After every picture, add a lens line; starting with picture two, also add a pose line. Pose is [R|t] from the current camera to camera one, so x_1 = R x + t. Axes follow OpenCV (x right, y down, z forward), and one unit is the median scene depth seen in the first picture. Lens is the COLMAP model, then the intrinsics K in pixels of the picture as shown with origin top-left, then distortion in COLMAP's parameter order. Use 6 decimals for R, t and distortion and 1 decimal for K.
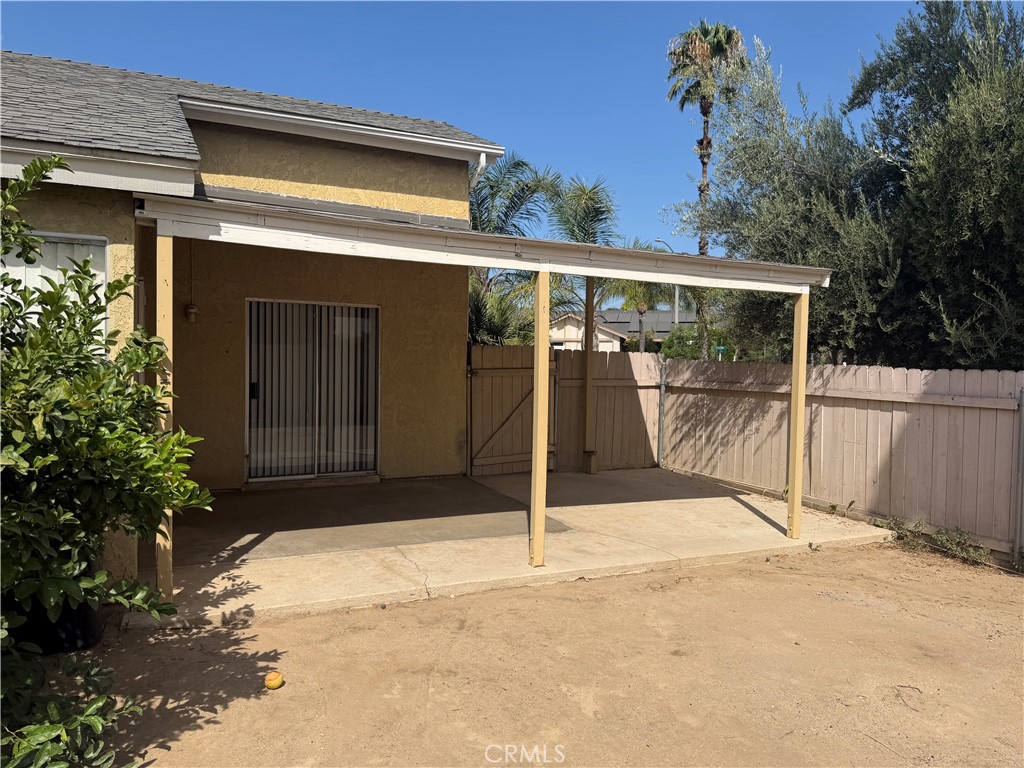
lens RADIAL K [[716.5, 0, 536.4], [0, 716.5, 380.8], [0, 0, 1]] dist [-0.001913, -0.003626]
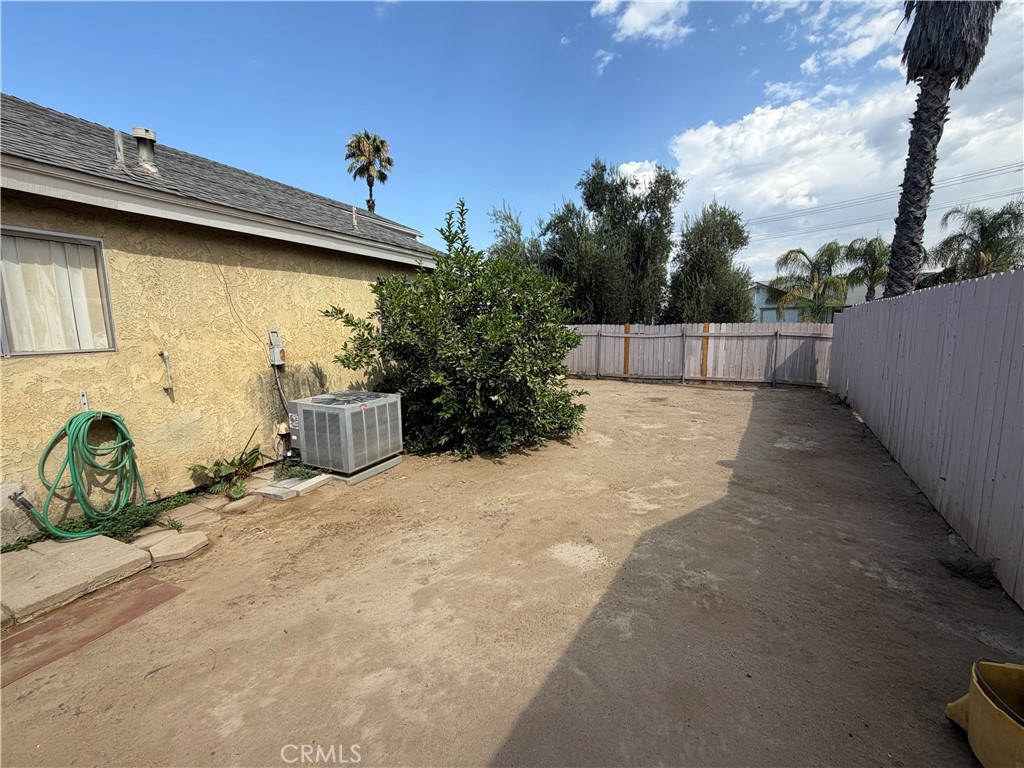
lens RADIAL K [[433.7, 0, 512.0], [0, 433.7, 384.0], [0, 0, 1]] dist [-0.000448, -0.000454]
pose [[0.769213, -0.110960, 0.629285, -0.934450], [0.041826, 0.991439, 0.123691, -0.004022], [-0.637622, -0.068824, 0.767269, -0.364123]]
